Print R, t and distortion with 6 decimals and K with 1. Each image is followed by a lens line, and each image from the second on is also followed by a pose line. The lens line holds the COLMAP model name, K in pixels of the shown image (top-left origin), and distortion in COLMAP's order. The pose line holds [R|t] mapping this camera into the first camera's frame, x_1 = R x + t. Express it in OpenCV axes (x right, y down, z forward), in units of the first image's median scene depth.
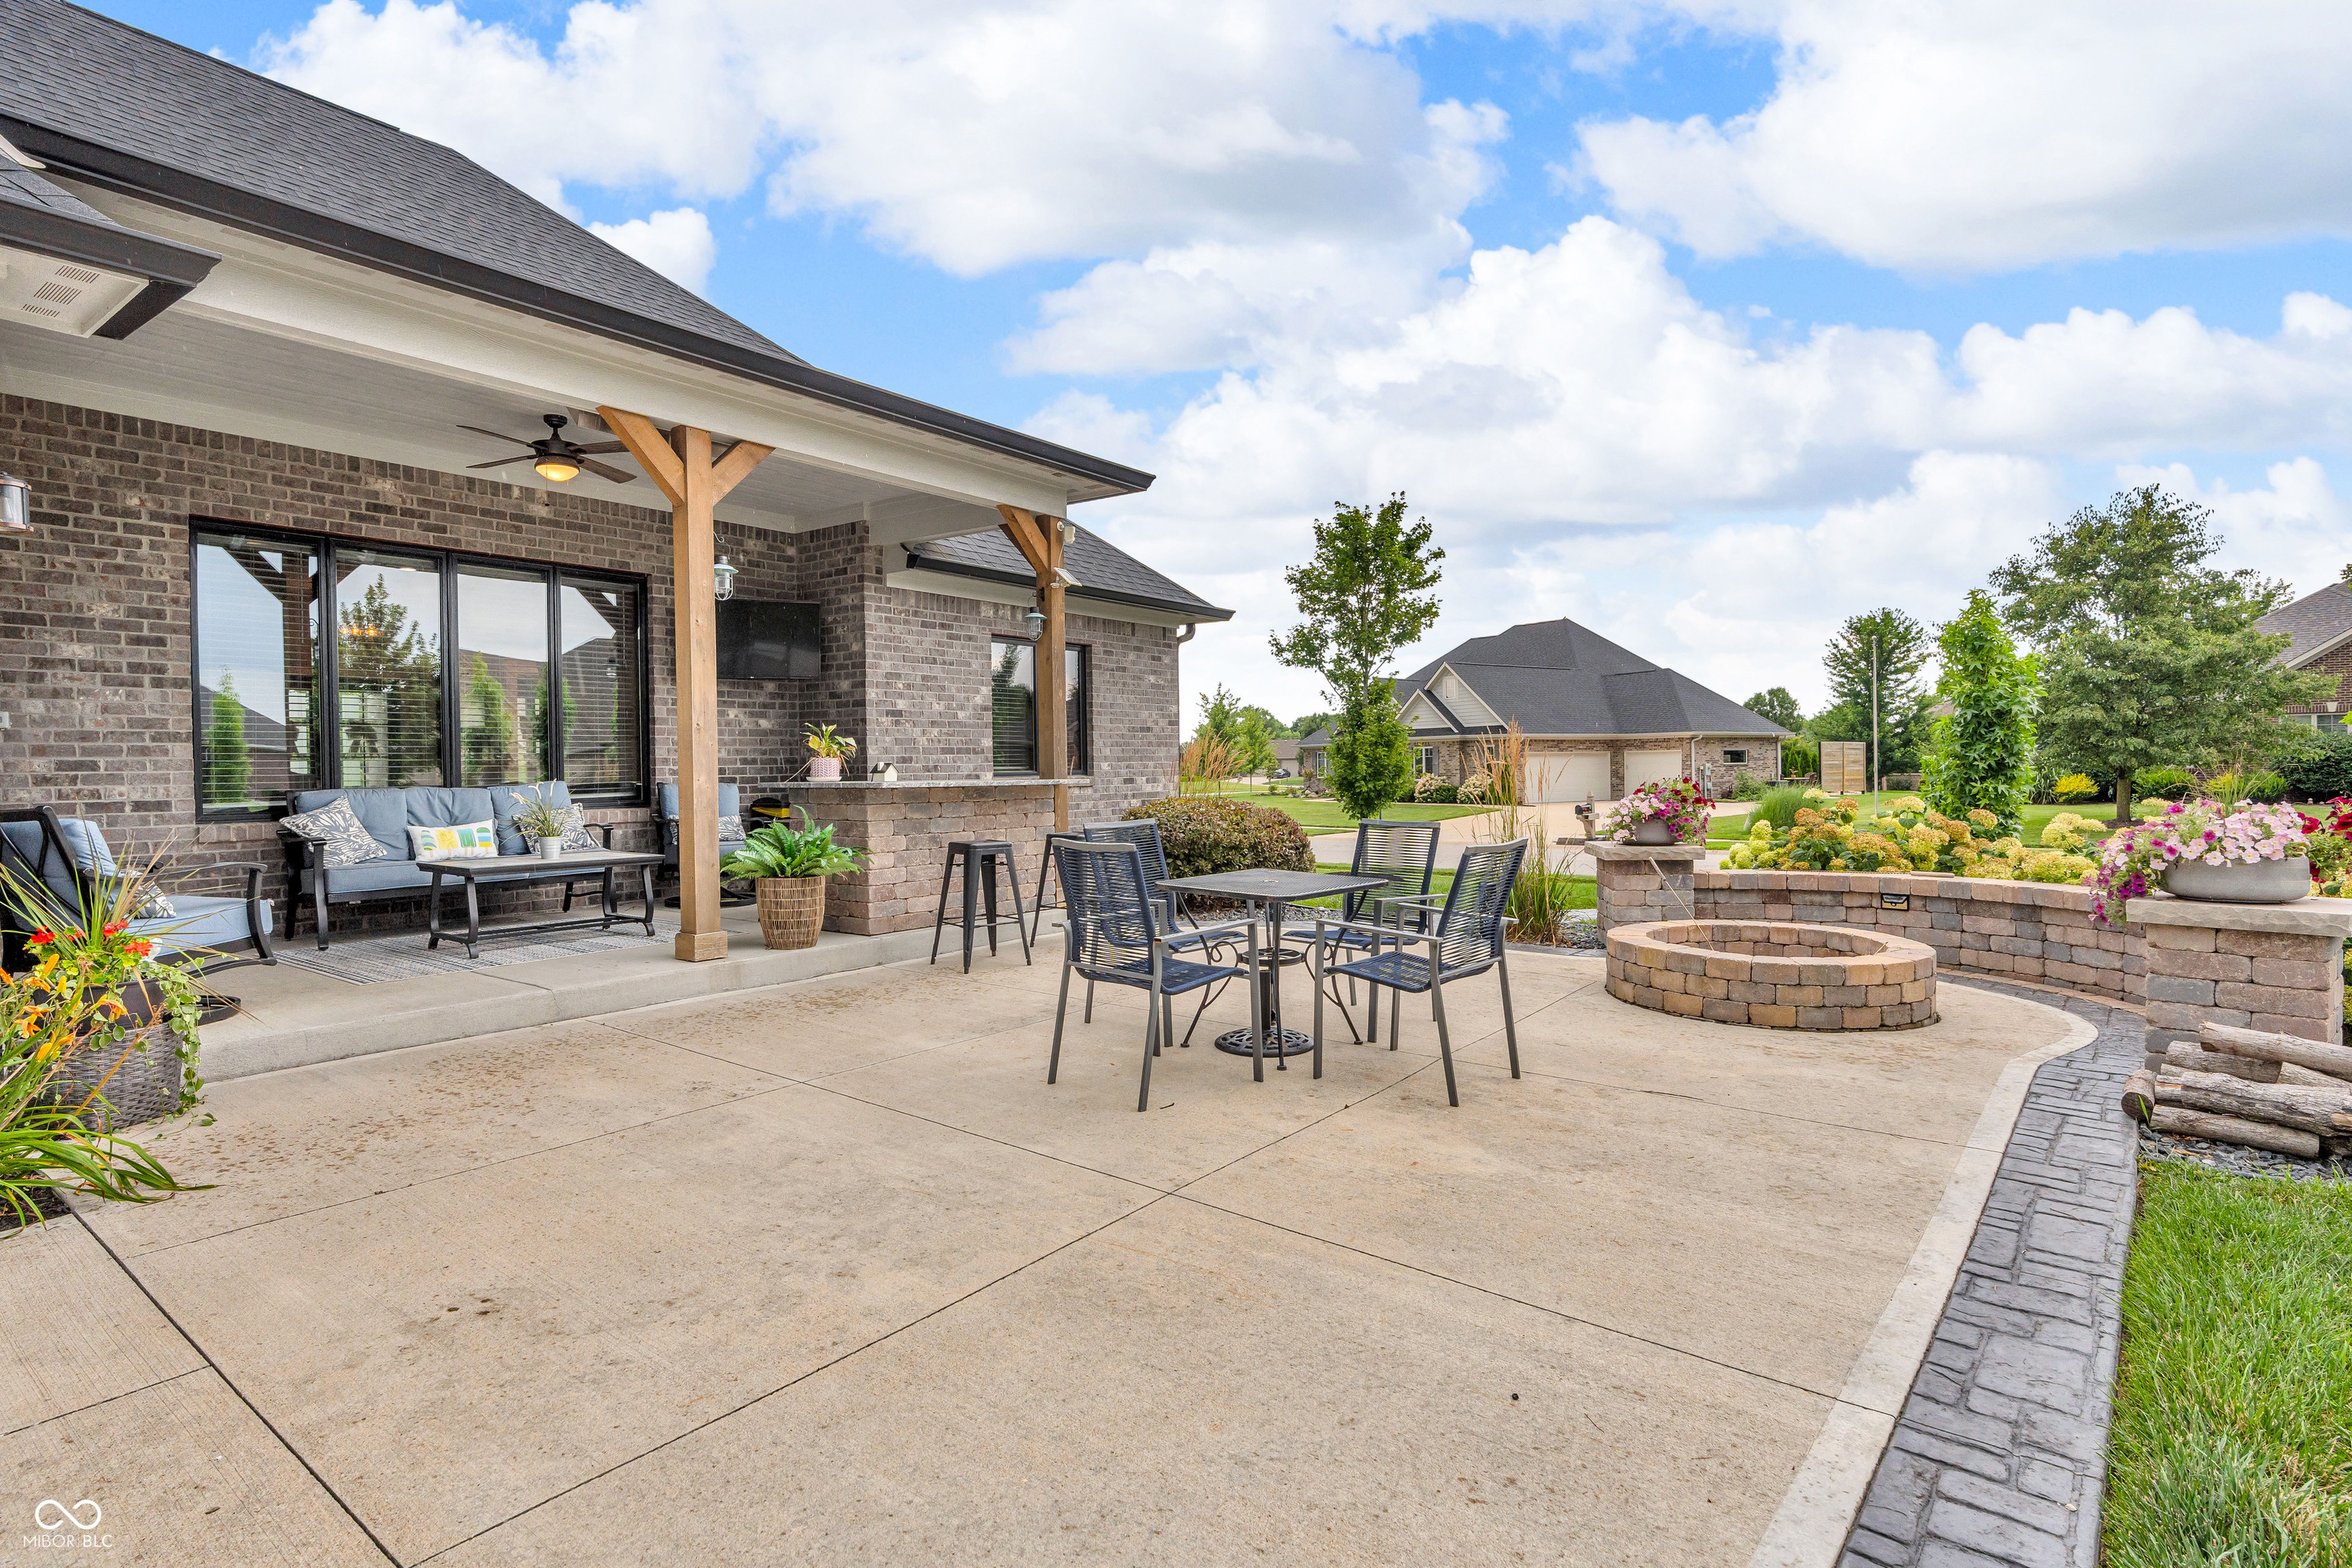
lens RADIAL K [[1181.8, 0, 1171.6], [0, 1181.8, 782.5], [0, 0, 1]] dist [-0.003314, 0.001339]
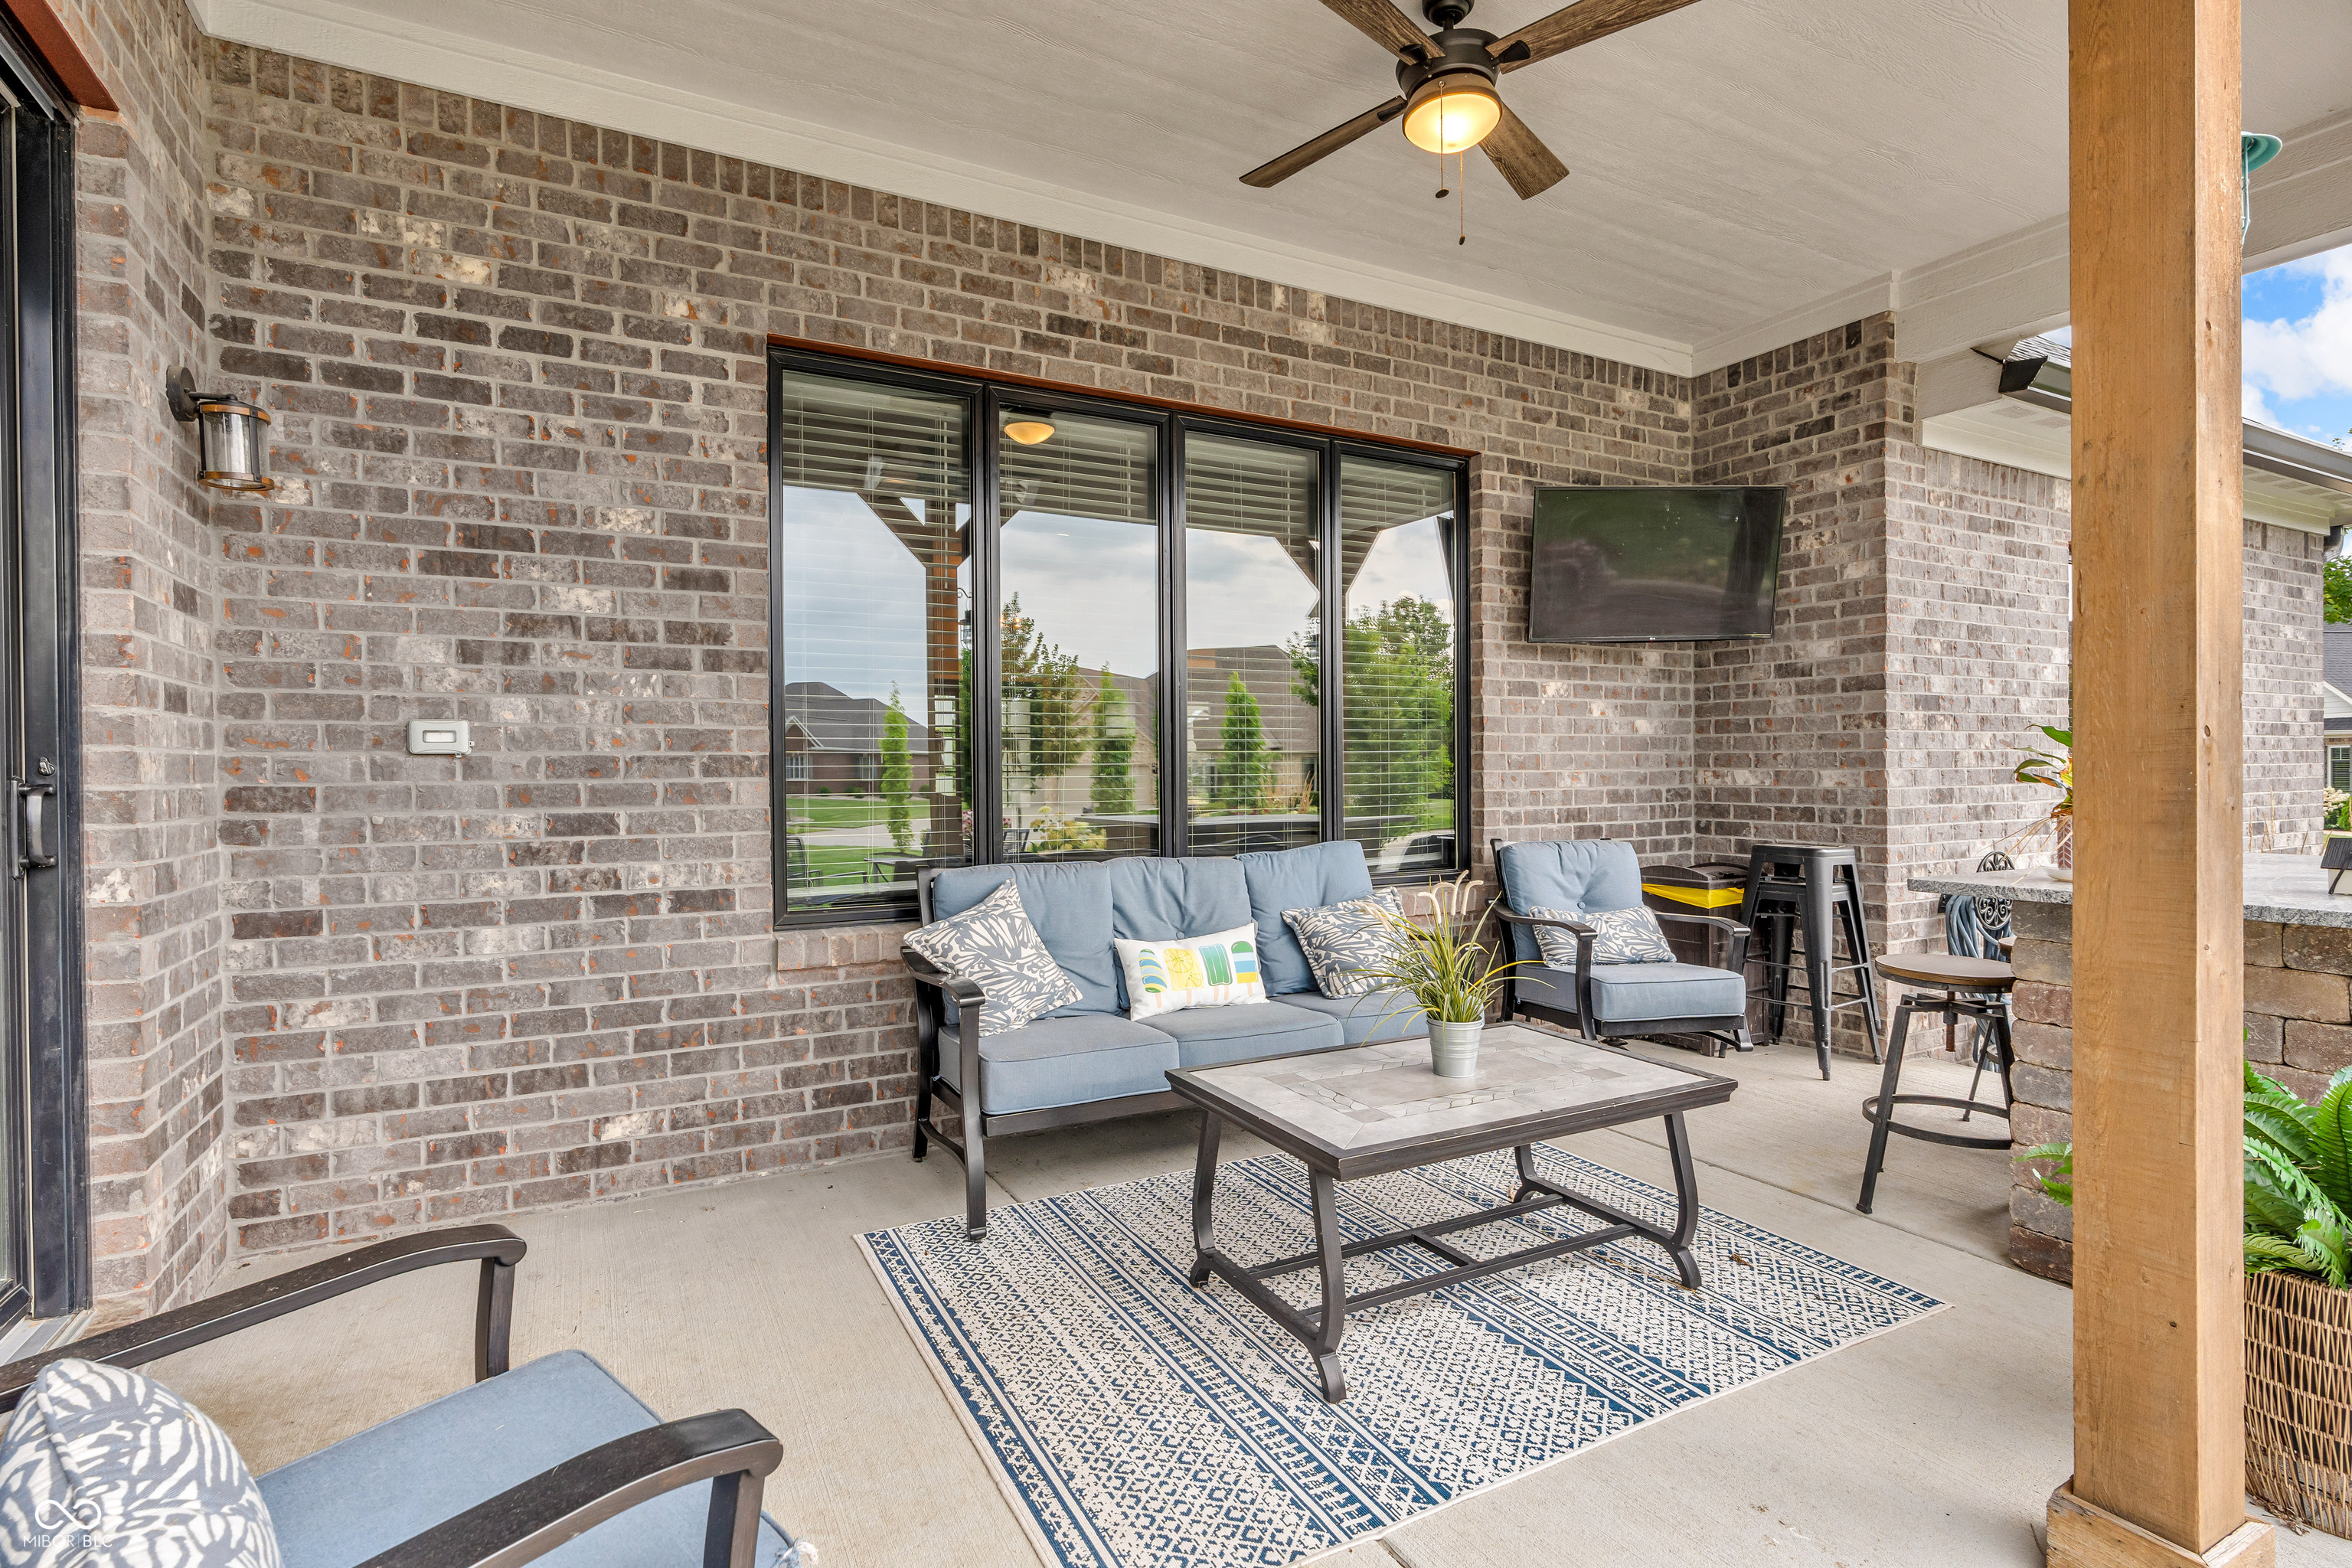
lens RADIAL K [[1114.6, 0, 1165.4], [0, 1114.6, 783.3], [0, 0, 1]] dist [-0.011013, -0.000019]
pose [[0.903066, 0.008687, -0.429414, -0.451380], [-0.008238, 0.999962, 0.002906, -0.032683], [0.429423, 0.000913, 0.903103, 0.617321]]
